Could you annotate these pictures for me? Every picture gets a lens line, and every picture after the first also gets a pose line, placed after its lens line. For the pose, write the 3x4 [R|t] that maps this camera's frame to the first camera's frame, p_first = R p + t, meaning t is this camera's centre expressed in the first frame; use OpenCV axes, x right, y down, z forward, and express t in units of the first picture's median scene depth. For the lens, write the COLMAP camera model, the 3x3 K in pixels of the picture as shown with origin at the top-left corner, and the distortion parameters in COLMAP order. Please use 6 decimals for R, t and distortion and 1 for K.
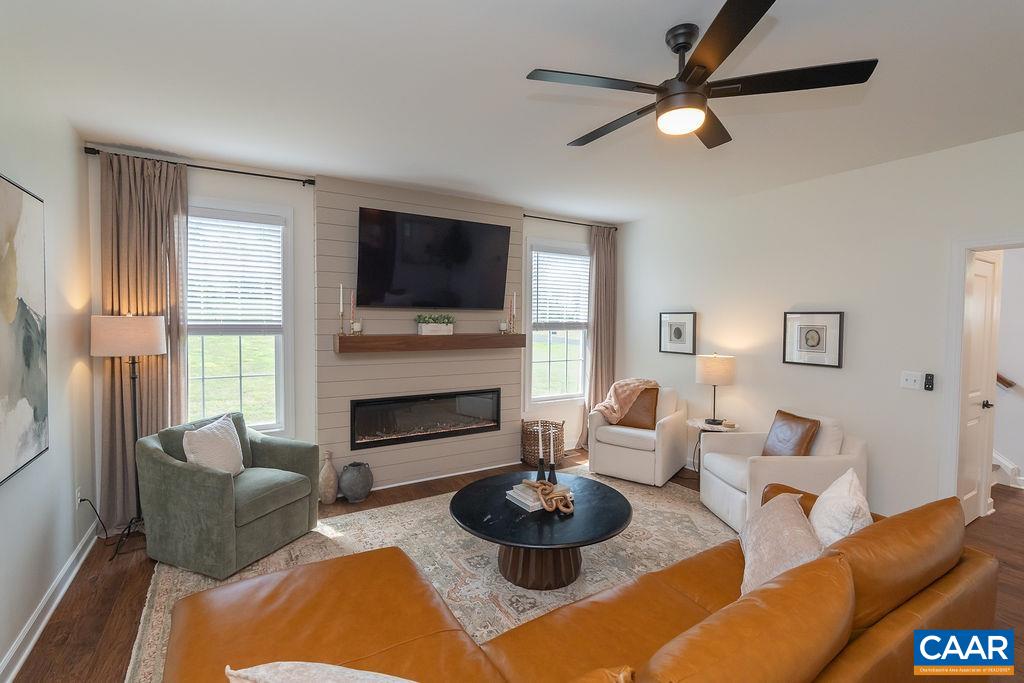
lens RADIAL K [[464.6, 0, 520.3], [0, 464.6, 337.5], [0, 0, 1]] dist [-0.002774, 0.001344]
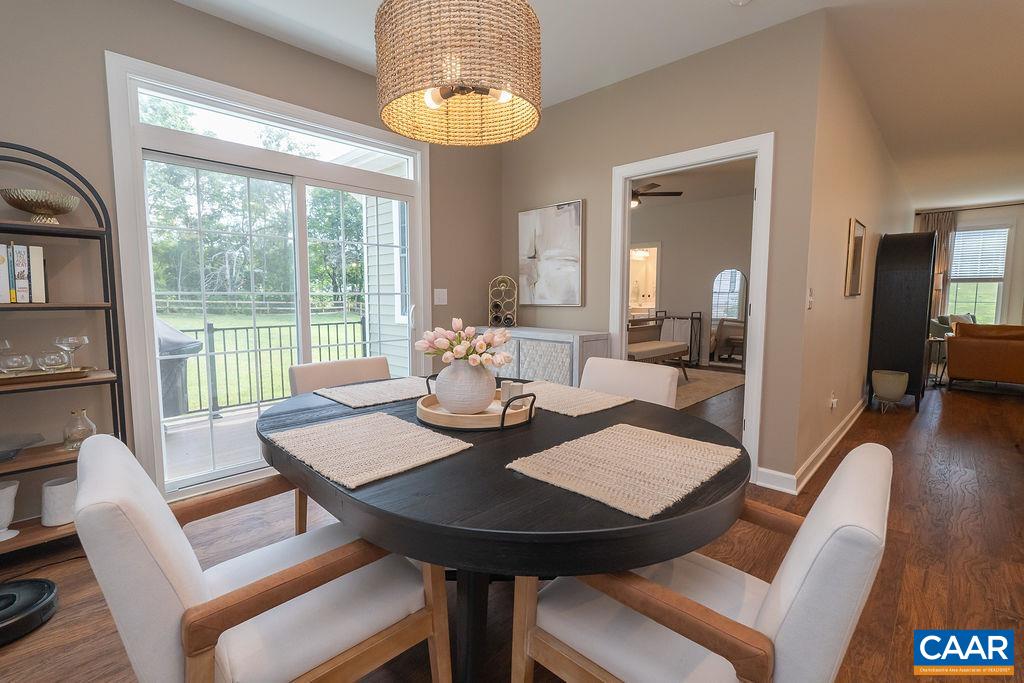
lens RADIAL K [[464.6, 0, 503.5], [0, 464.6, 339.2], [0, 0, 1]] dist [-0.002774, 0.001344]
pose [[0.242551, 0.077211, -0.967061, 1.038910], [-0.038811, 0.996802, 0.069851, 0.205222], [0.969362, 0.020590, 0.244772, -1.780559]]
